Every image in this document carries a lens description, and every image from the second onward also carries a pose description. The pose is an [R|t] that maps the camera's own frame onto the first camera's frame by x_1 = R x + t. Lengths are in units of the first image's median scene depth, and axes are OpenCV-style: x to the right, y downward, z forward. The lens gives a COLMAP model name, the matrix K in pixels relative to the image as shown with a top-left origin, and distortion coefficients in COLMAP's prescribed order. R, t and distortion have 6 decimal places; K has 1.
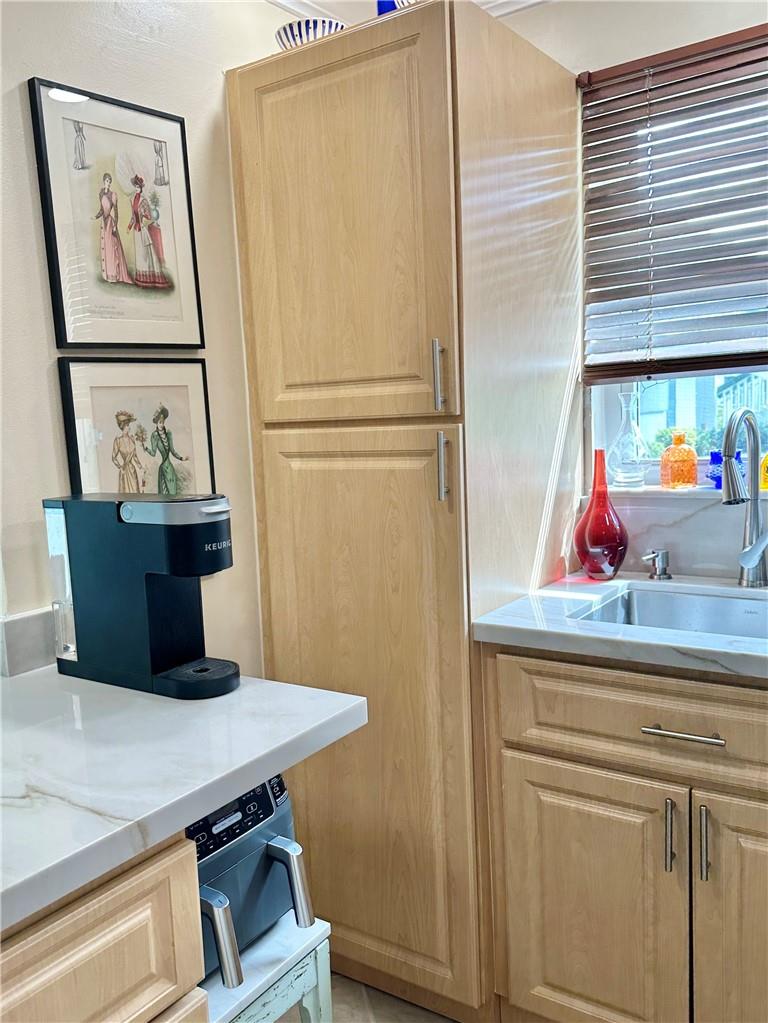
lens RADIAL K [[857.0, 0, 382.6], [0, 857.0, 525.4], [0, 0, 1]] dist [0.101308, -0.285489]
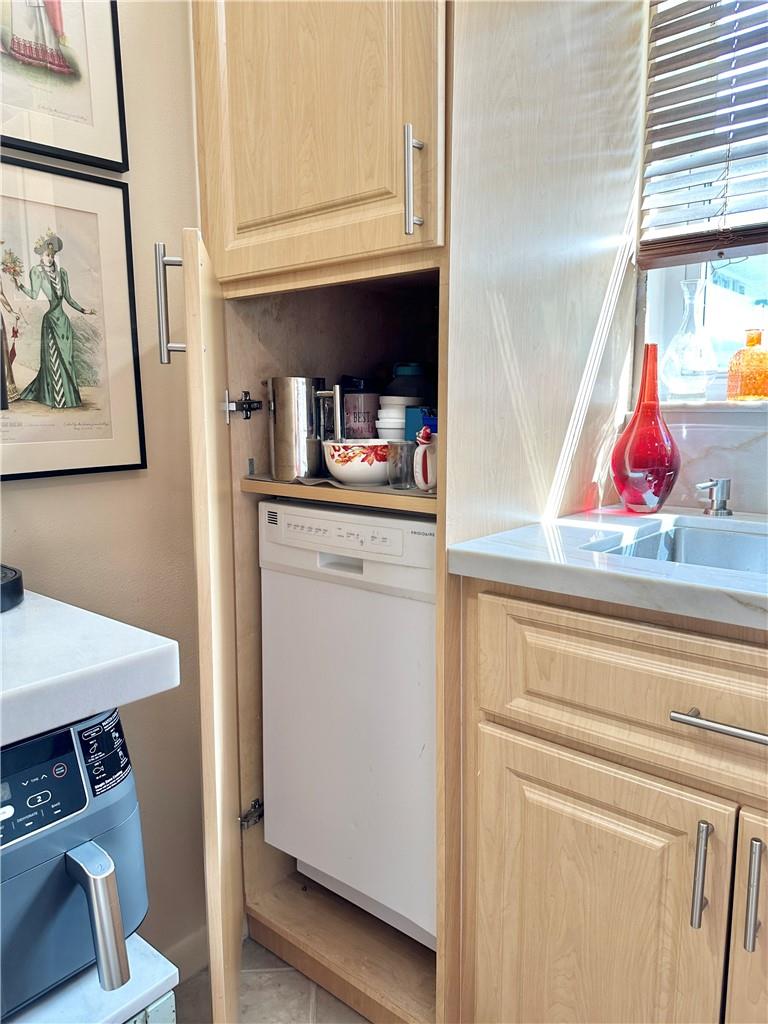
lens RADIAL K [[889.2, 0, 385.1], [0, 889.2, 511.4], [0, 0, 1]] dist [0.013736, -0.072281]
pose [[0.997137, 0.058394, -0.048050, 0.082058], [-0.055831, 0.997030, 0.053054, 0.044207], [0.051005, -0.050220, 0.997435, 0.247164]]
